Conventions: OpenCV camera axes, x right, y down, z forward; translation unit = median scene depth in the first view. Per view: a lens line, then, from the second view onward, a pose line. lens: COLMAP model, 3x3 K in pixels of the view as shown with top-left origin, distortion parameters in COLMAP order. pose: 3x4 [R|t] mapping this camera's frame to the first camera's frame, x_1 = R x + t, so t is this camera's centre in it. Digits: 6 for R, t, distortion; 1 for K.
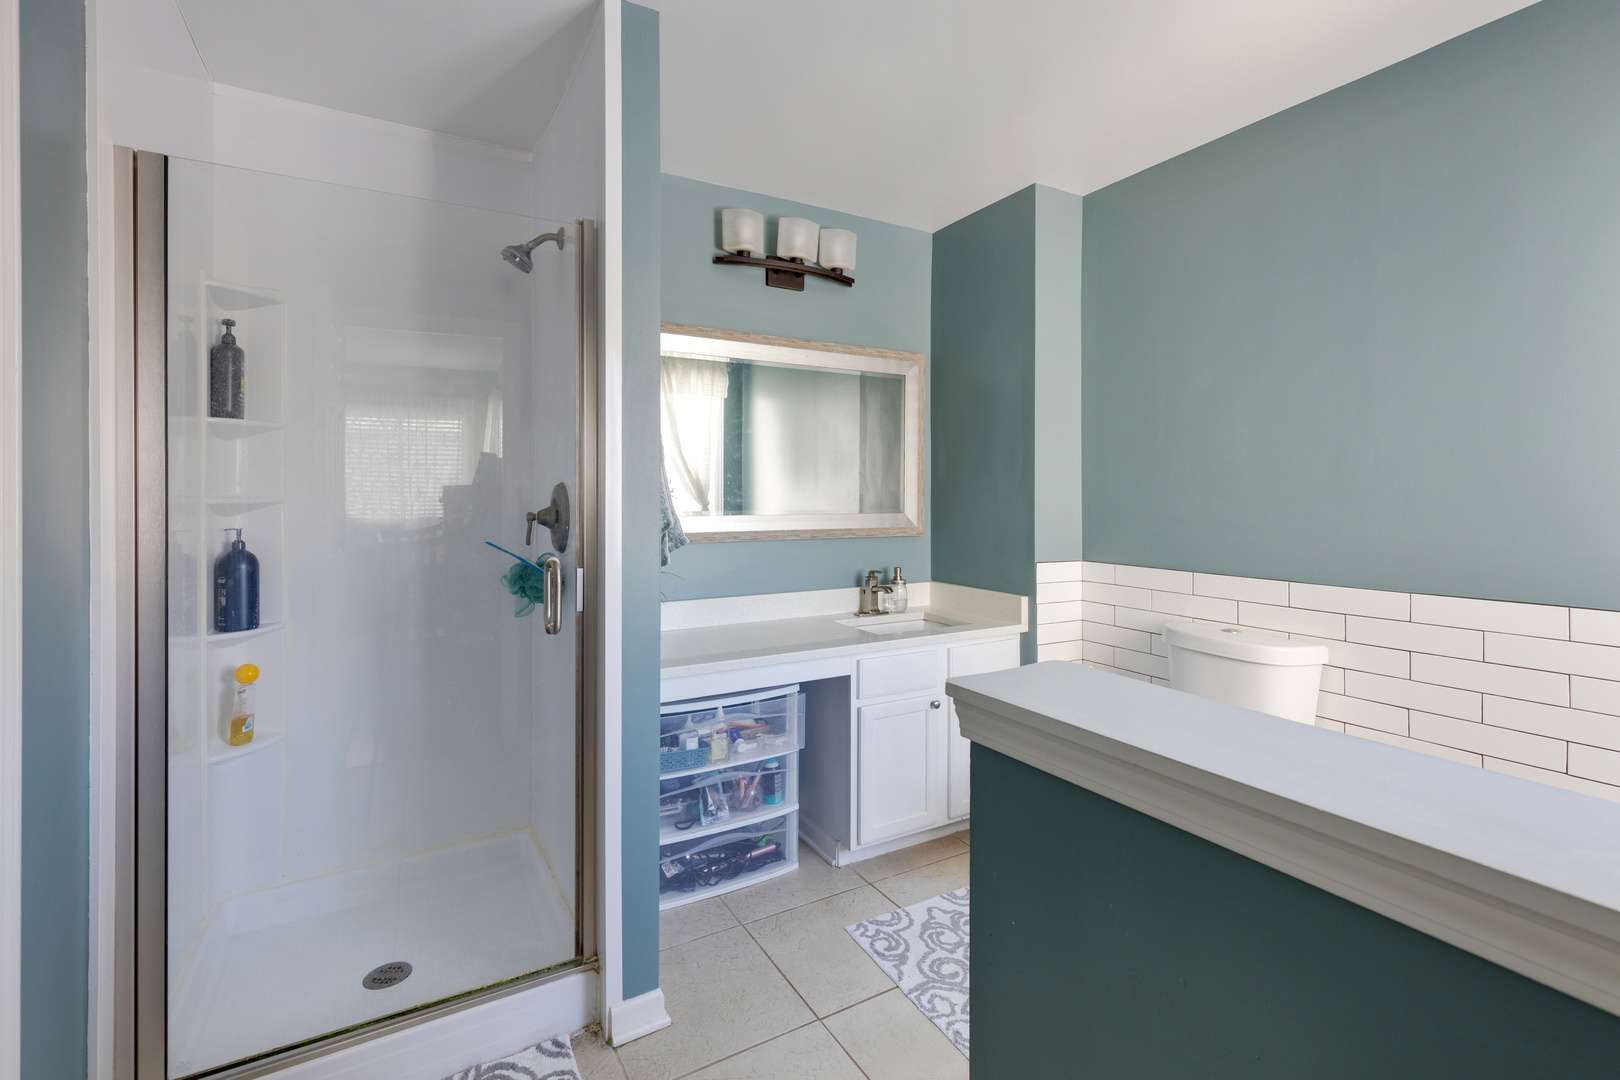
lens RADIAL K [[733.5, 0, 818.5], [0, 733.5, 514.2], [0, 0, 1]] dist [-0.000101, -0.000076]
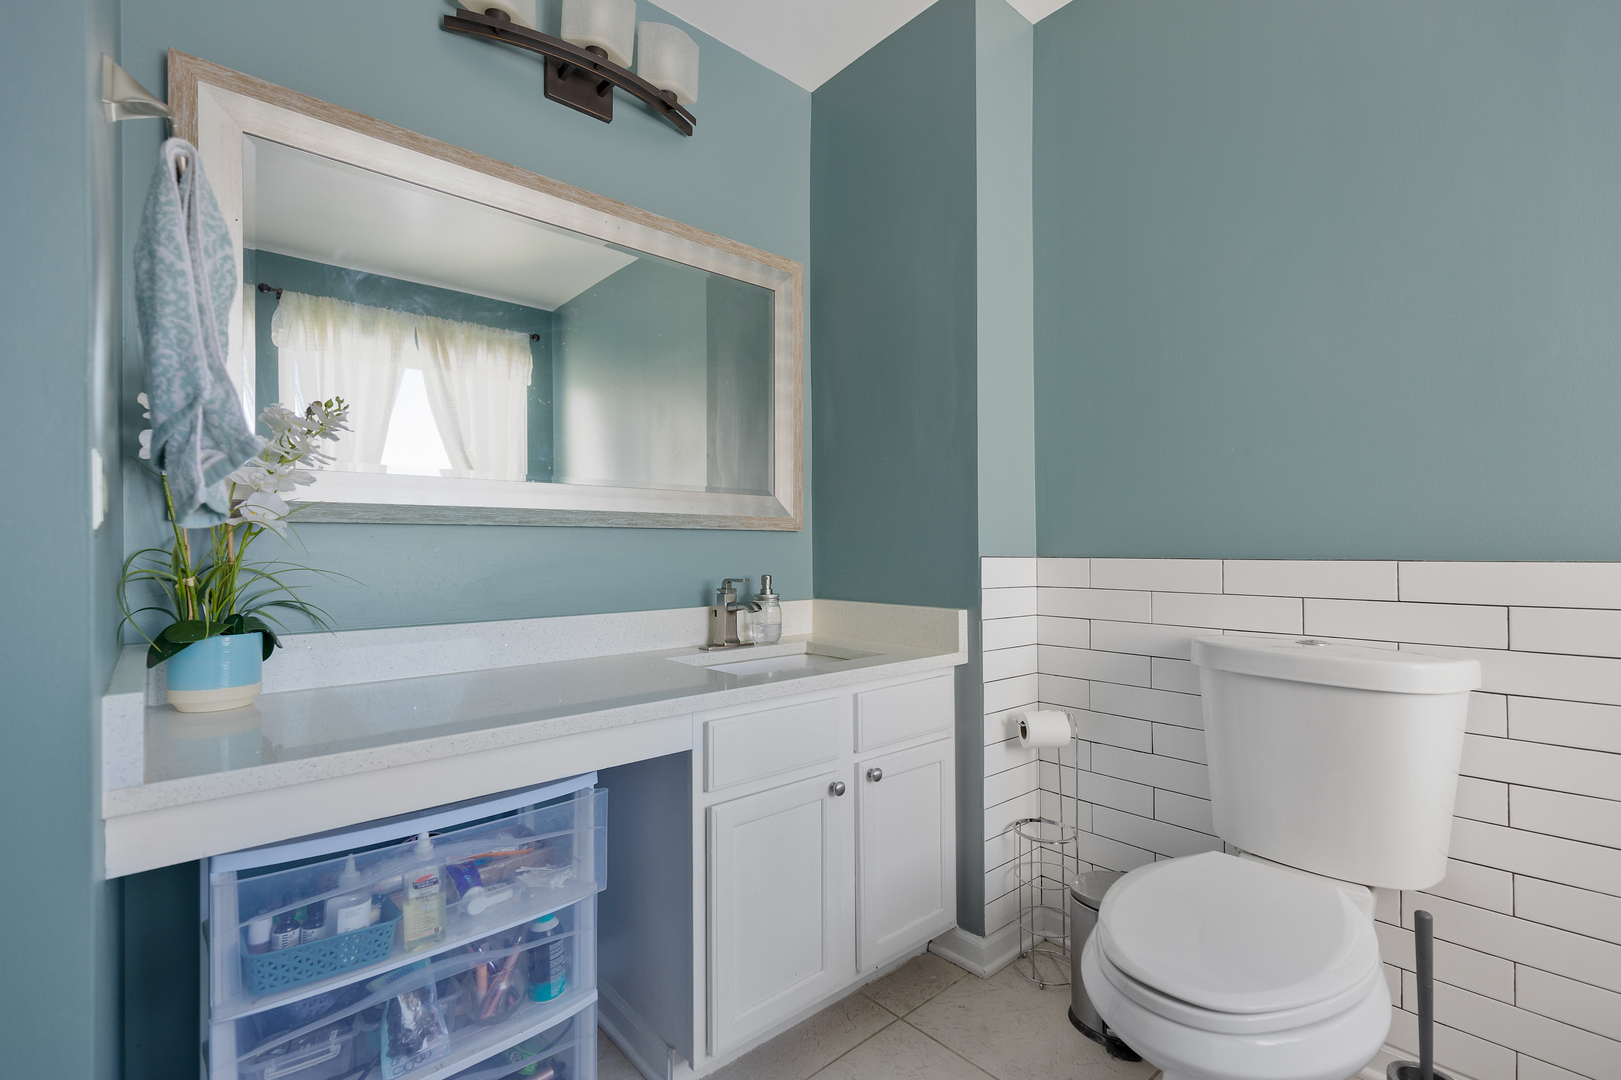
lens RADIAL K [[731.6, 0, 830.2], [0, 731.6, 560.3], [0, 0, 1]] dist [0.001419, 0.000027]
pose [[0.975797, -0.006543, 0.218580, 0.022958], [0.008563, 0.999929, -0.008297, 0.072997], [-0.218511, 0.009968, 0.975784, 0.390157]]
